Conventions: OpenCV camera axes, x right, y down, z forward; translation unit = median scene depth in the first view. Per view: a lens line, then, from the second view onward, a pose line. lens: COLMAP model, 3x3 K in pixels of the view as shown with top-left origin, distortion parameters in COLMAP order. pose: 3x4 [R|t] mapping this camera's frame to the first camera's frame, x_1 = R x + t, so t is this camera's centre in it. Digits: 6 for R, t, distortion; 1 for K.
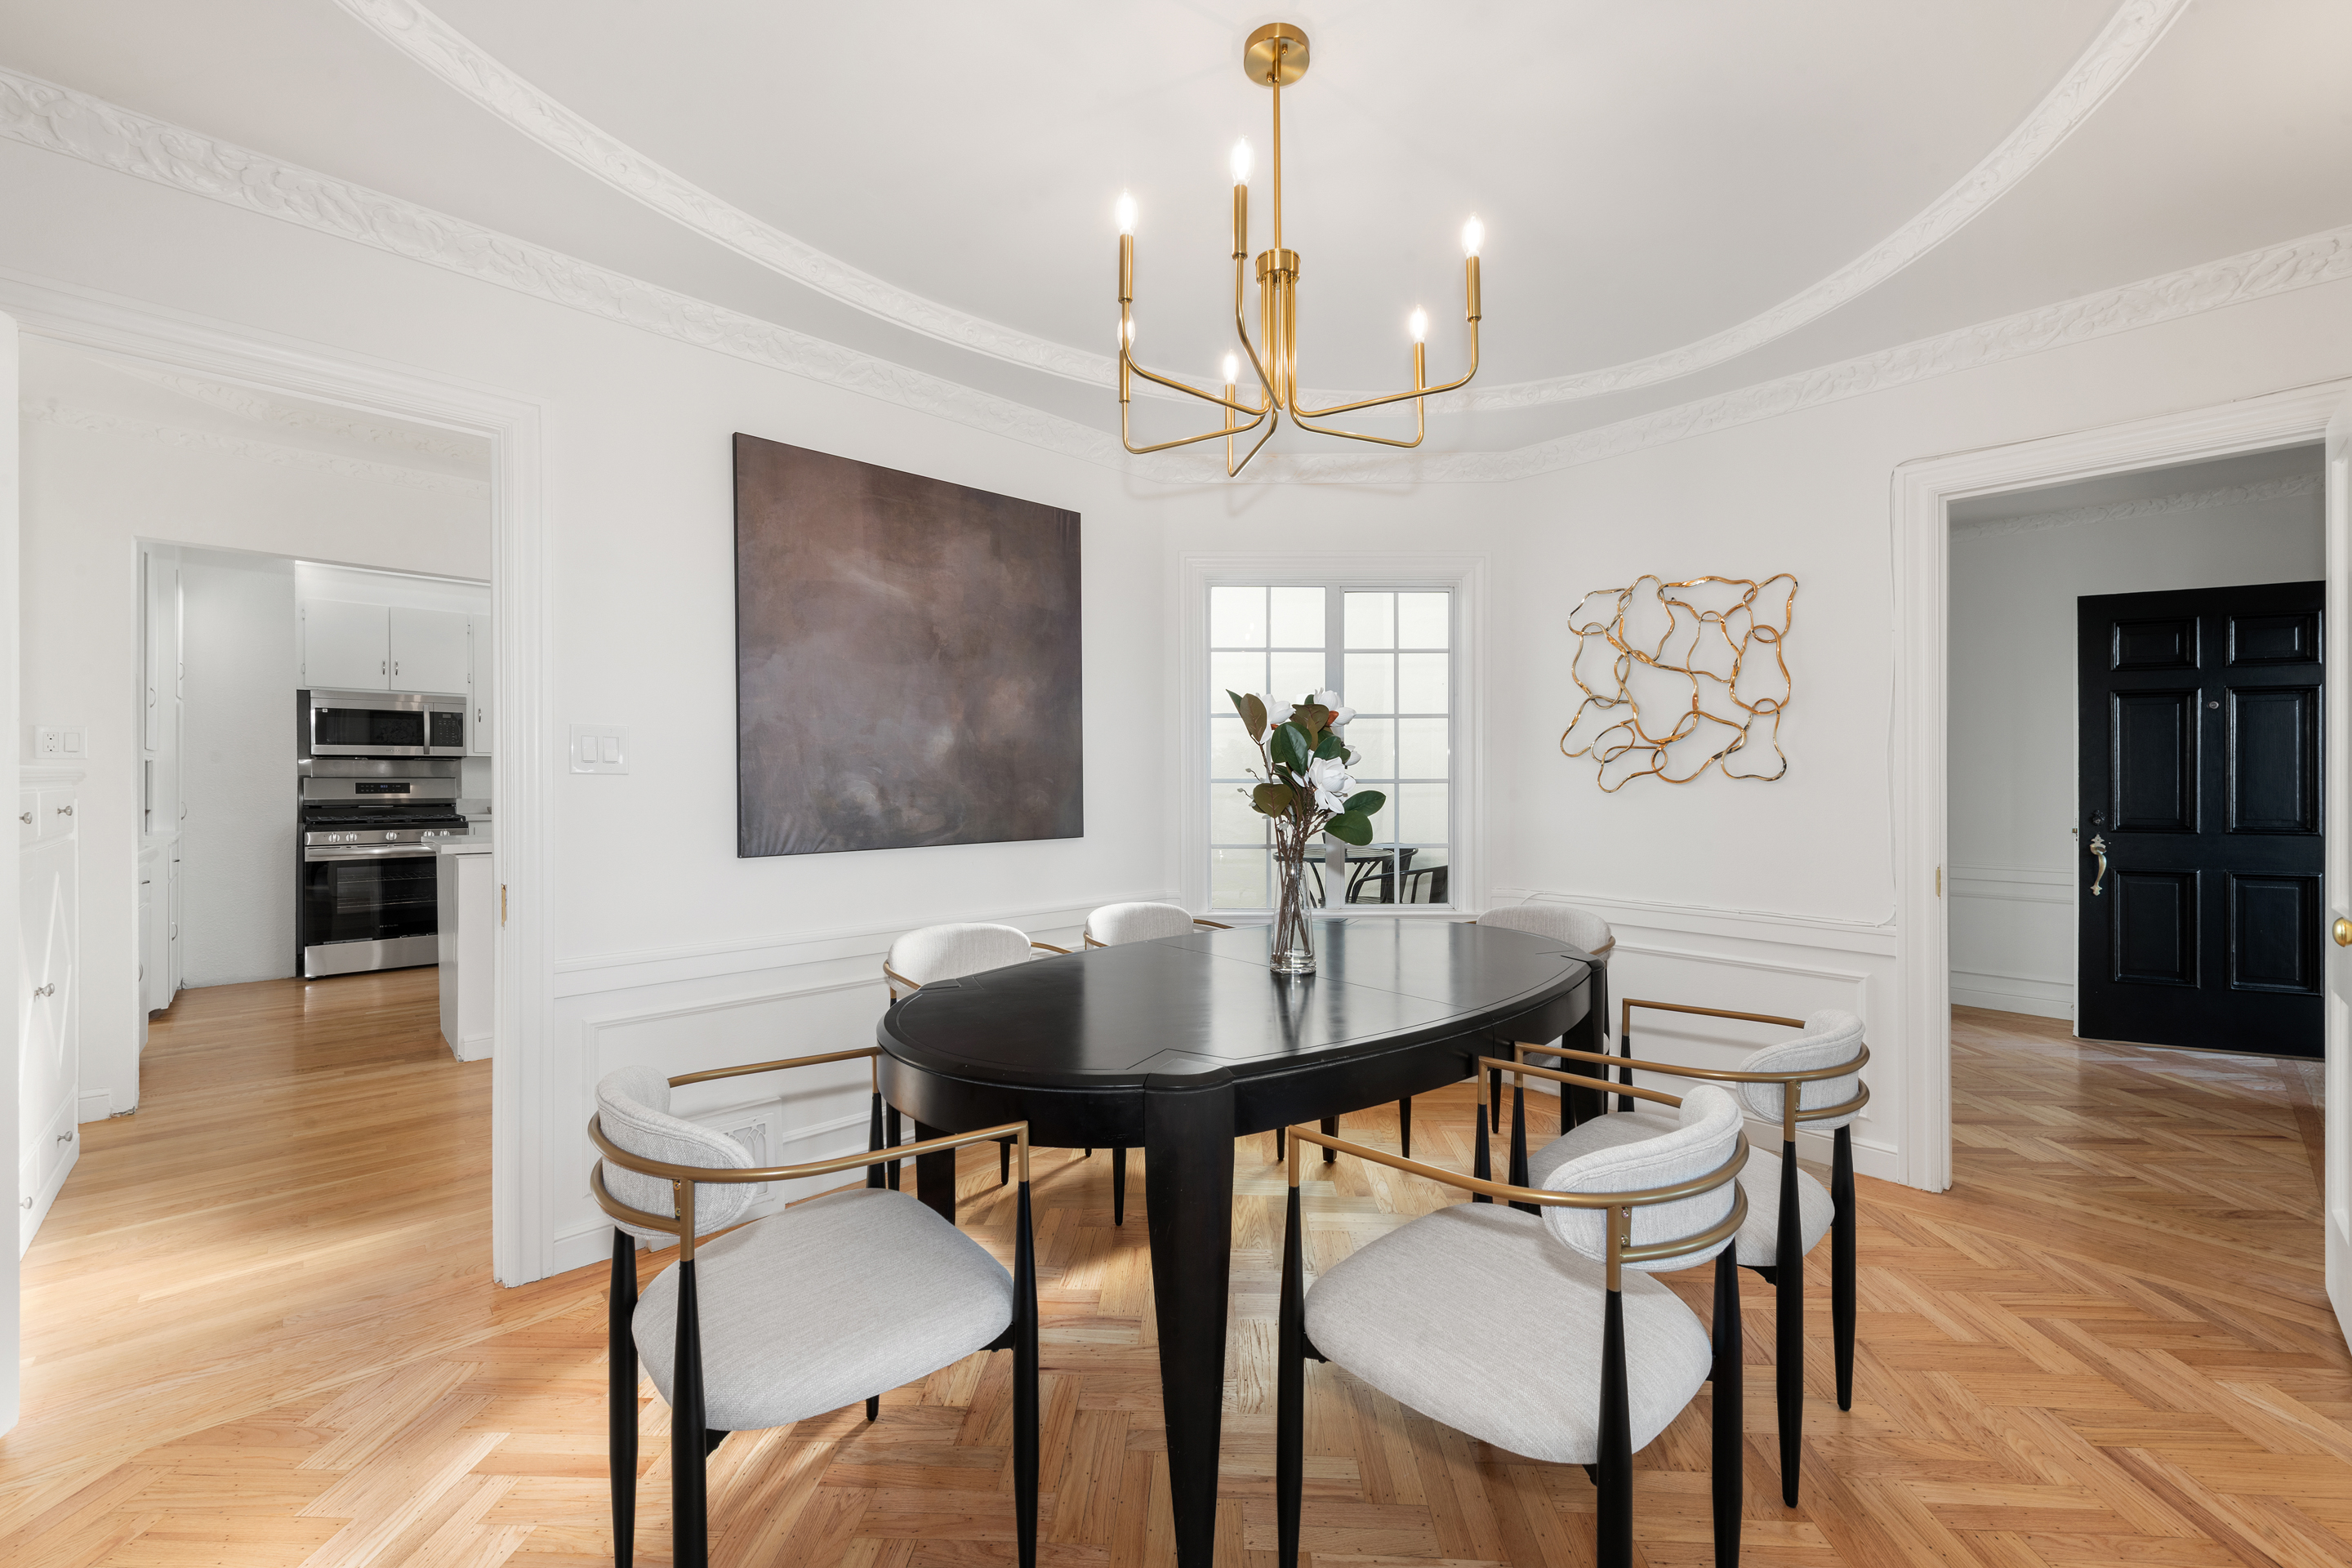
lens RADIAL K [[920.6, 0, 1181.1], [0, 920.6, 790.3], [0, 0, 1]] dist [0.001331, 0.000071]
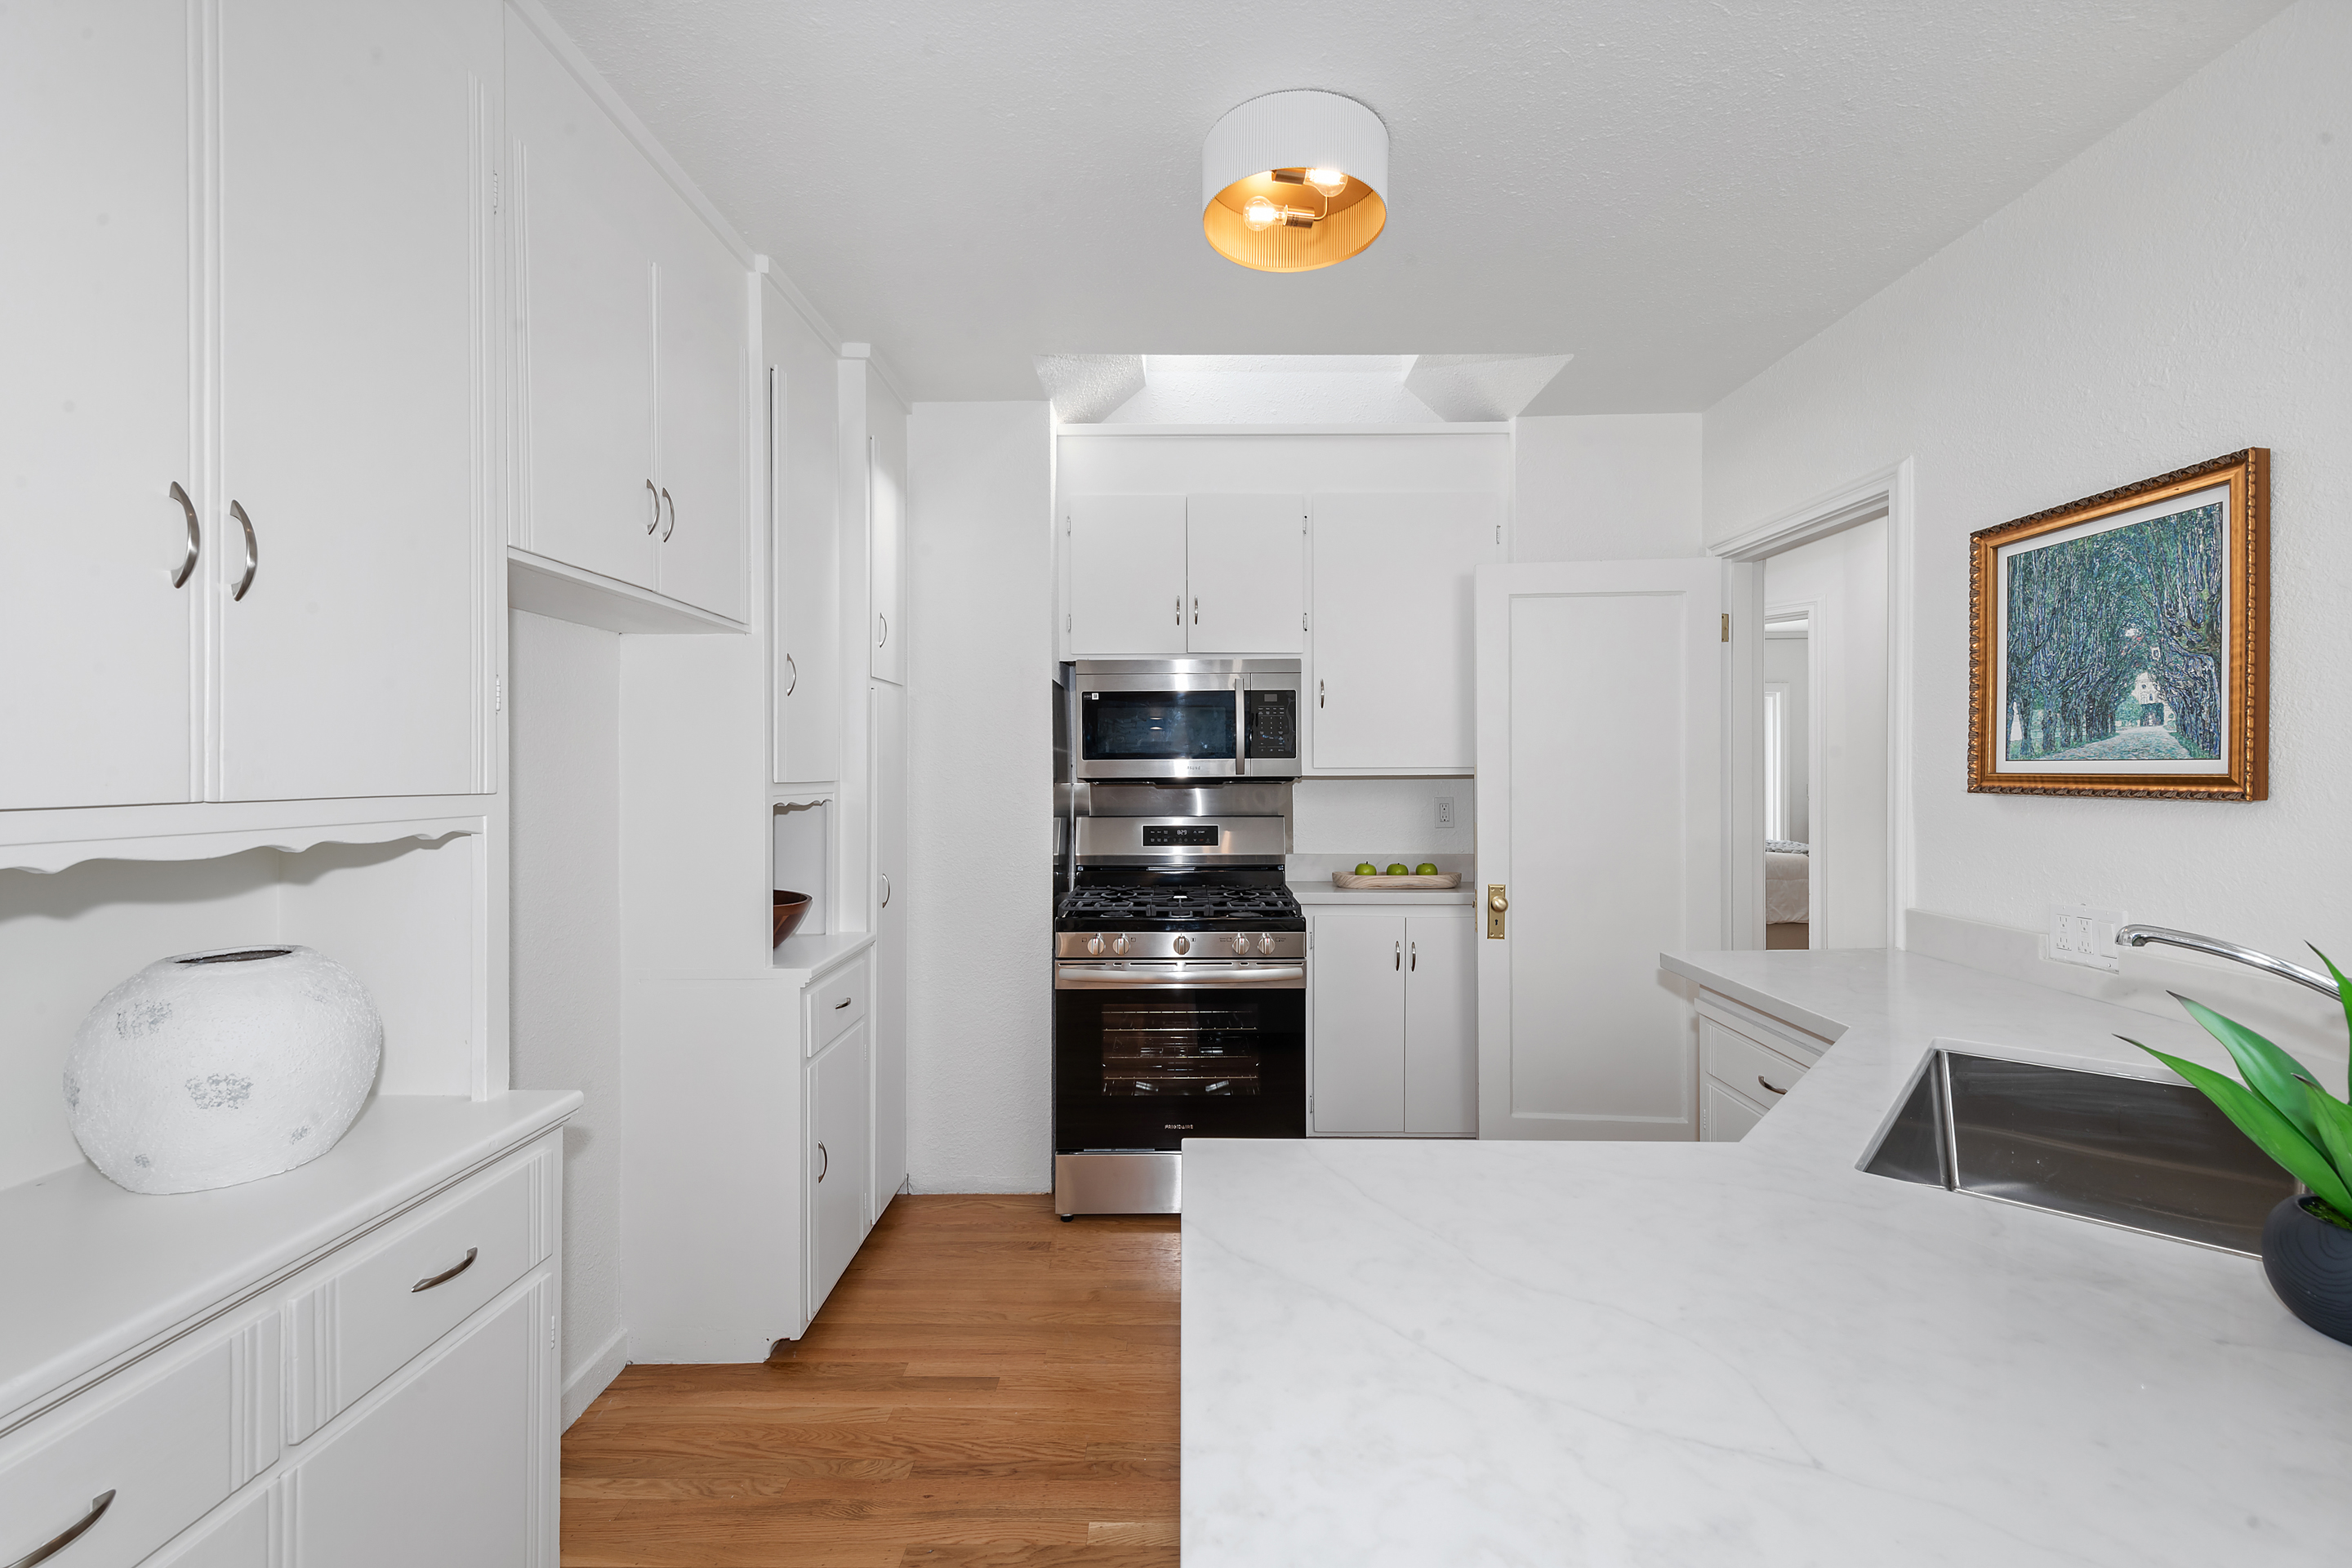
lens RADIAL K [[956.2, 0, 1177.9], [0, 956.2, 791.0], [0, 0, 1]] dist [0.000869, -0.000027]
pose [[0.713315, -0.002774, -0.700839, -0.473269], [-0.001255, 0.999986, -0.005236, -0.027045], [0.700843, 0.004614, 0.713301, 0.599791]]
